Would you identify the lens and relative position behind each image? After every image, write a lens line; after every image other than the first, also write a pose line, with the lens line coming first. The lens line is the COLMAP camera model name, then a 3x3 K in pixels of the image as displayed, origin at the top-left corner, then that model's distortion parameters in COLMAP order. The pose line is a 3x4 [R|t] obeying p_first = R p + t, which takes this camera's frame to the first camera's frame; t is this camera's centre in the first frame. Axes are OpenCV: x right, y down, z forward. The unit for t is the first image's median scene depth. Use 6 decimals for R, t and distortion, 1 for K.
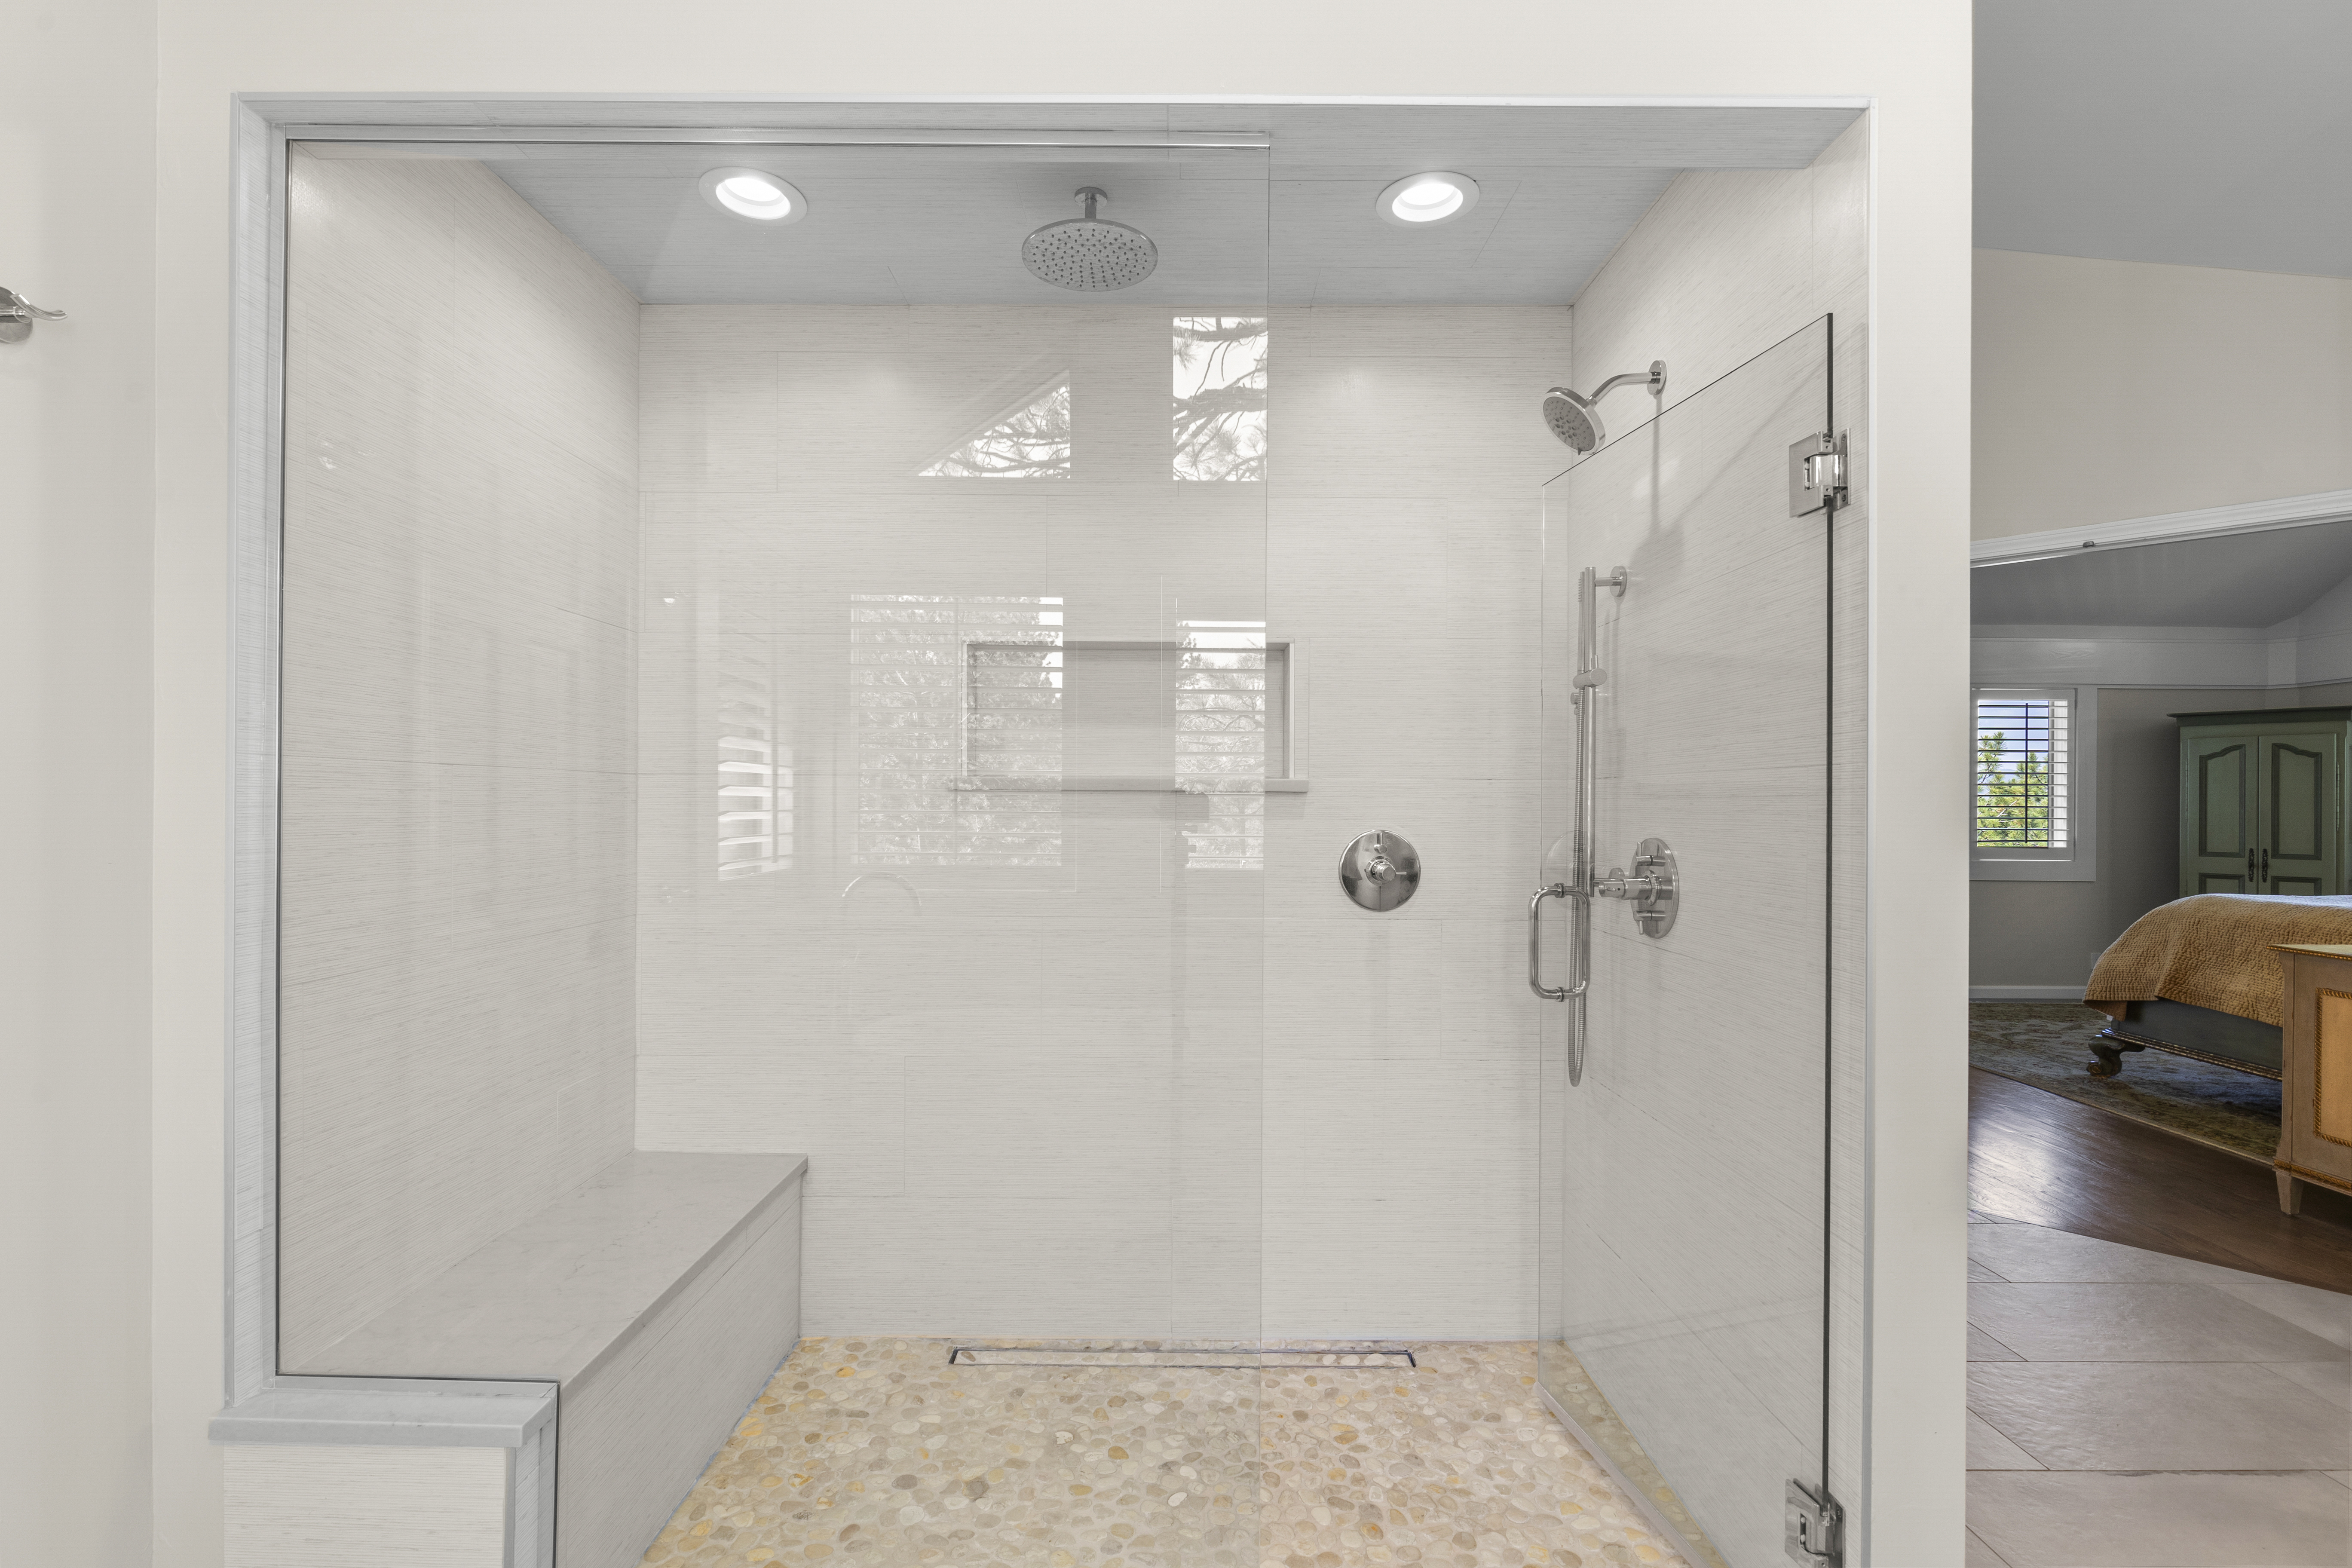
lens RADIAL K [[1059.6, 0, 1171.3], [0, 1059.6, 800.4], [0, 0, 1]] dist [0.000000, -0.001303]
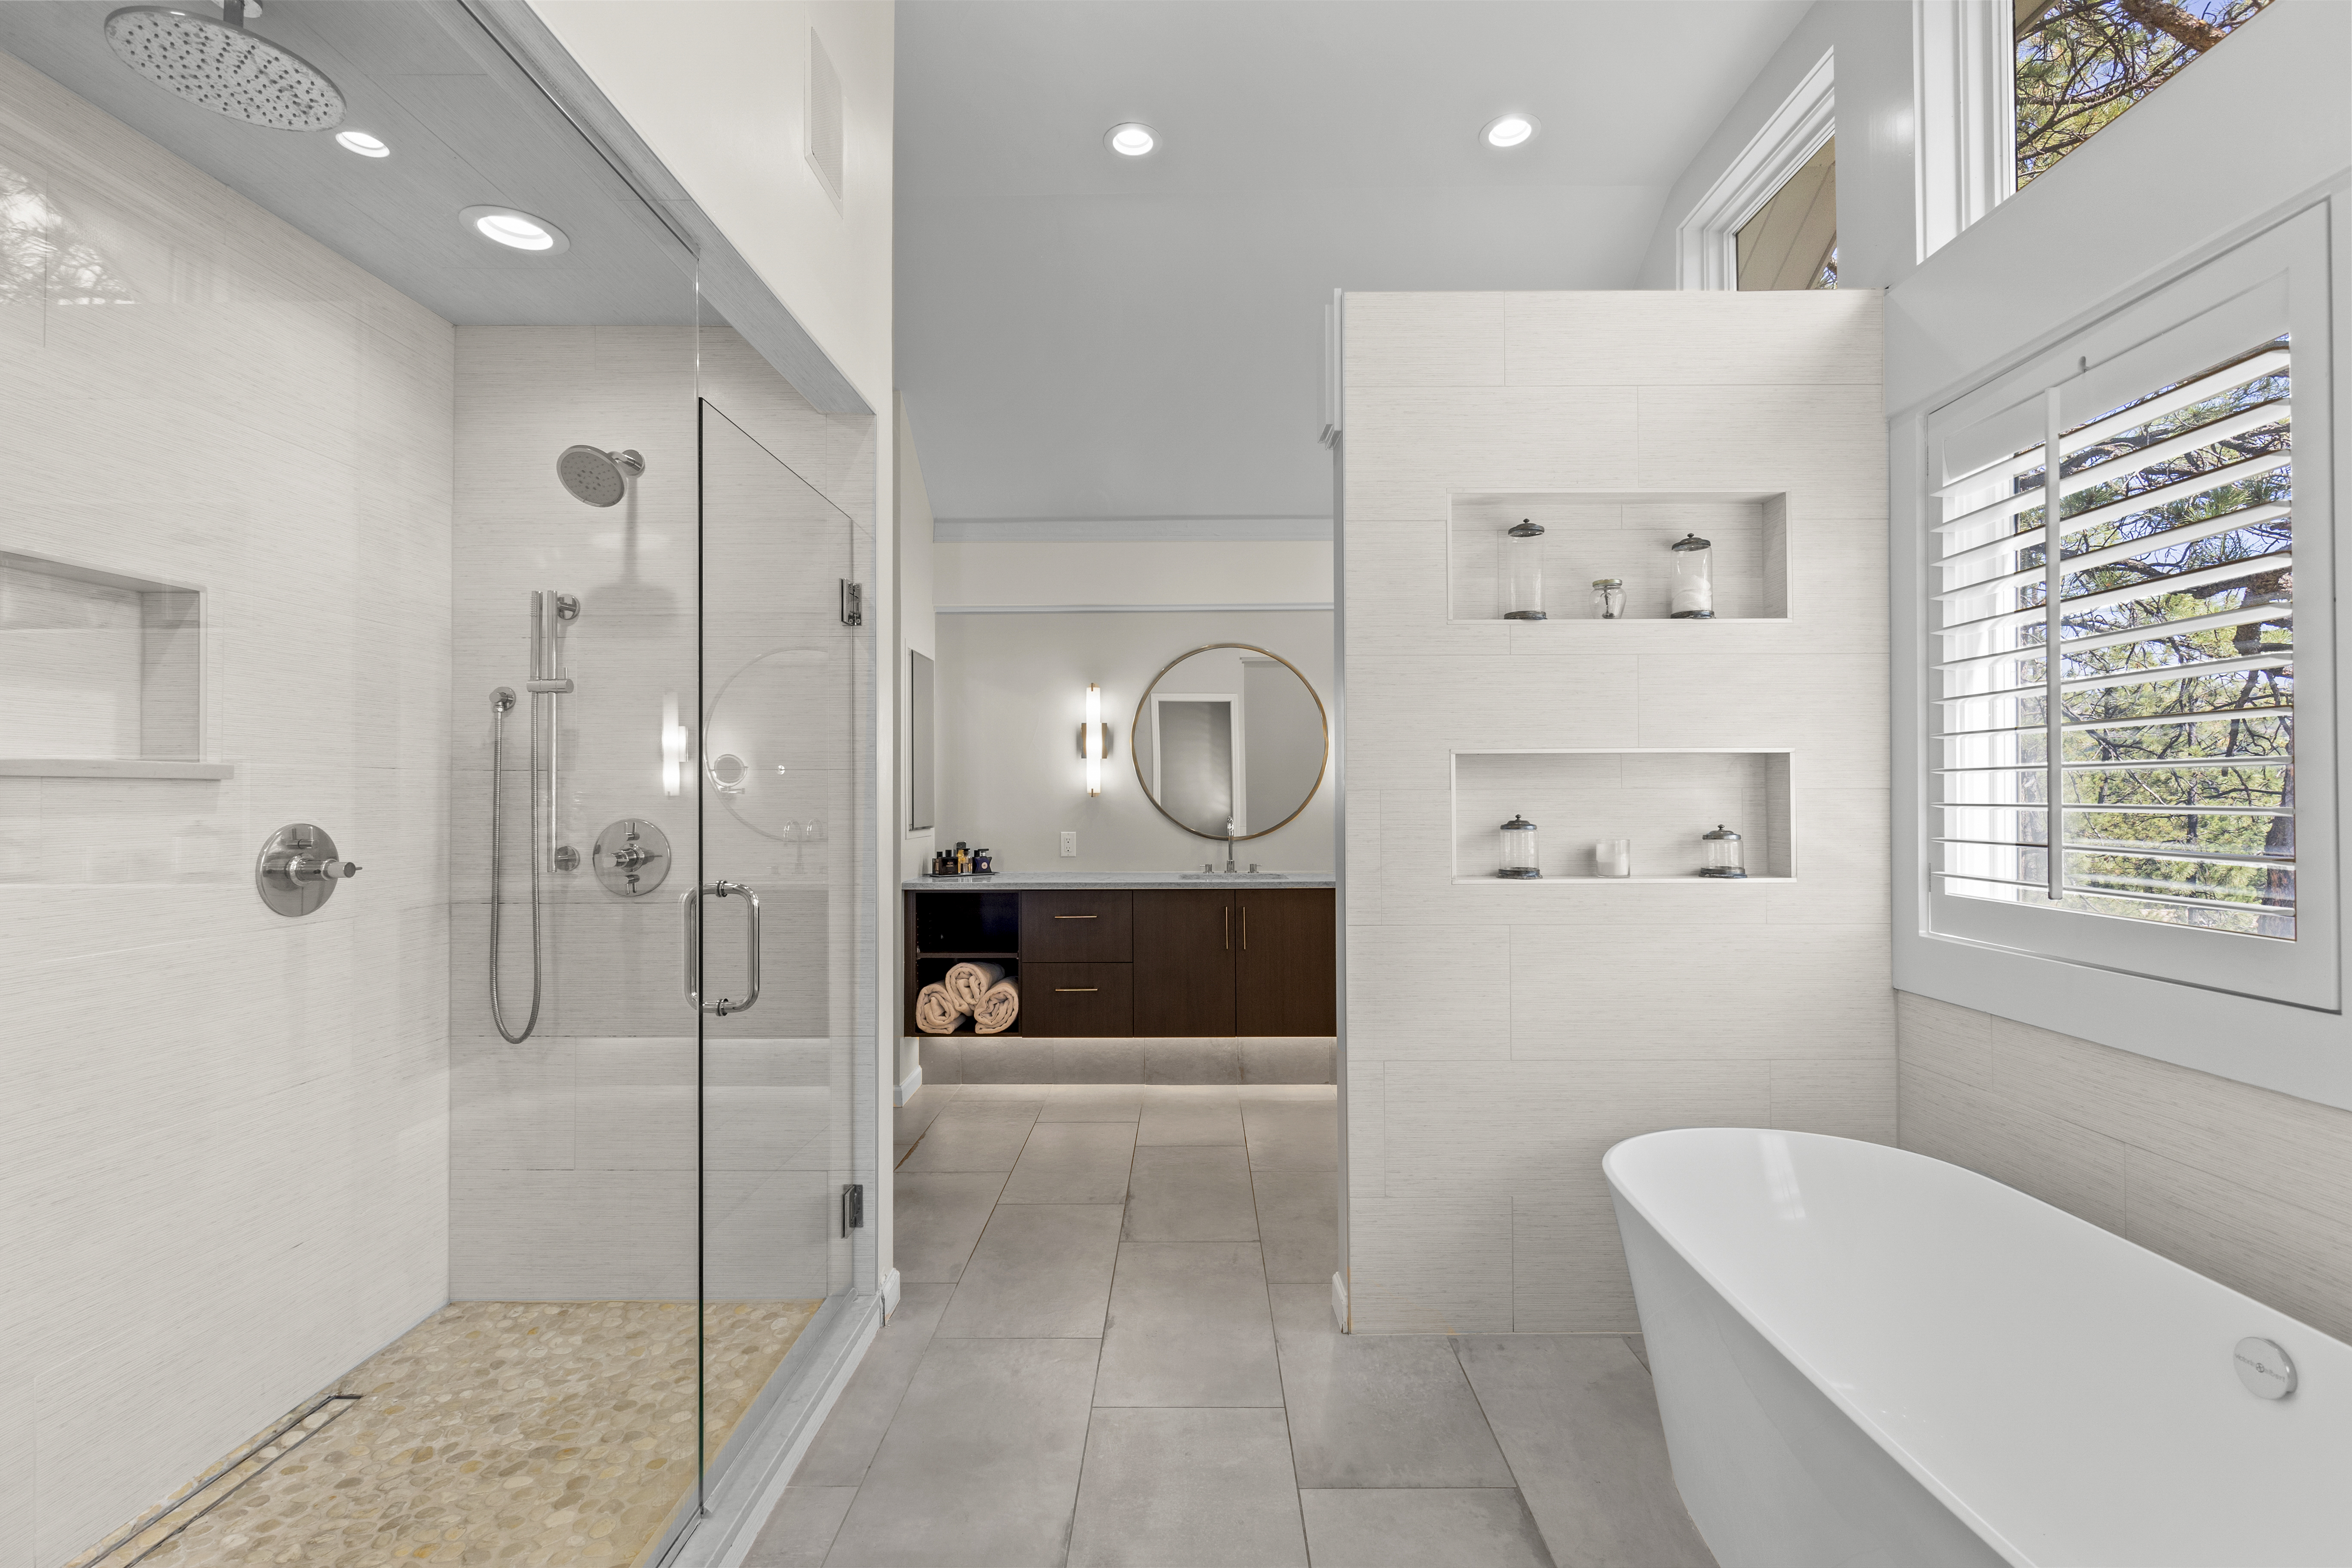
lens RADIAL K [[1059.6, 0, 1170.9], [0, 1059.6, 783.9], [0, 0, 1]] dist [0.000000, -0.001303]
pose [[0.017454, 0.008099, 0.999815, -0.744334], [0.003473, 0.999961, -0.008161, 0.005555], [-0.999842, 0.003614, 0.017425, 0.290178]]
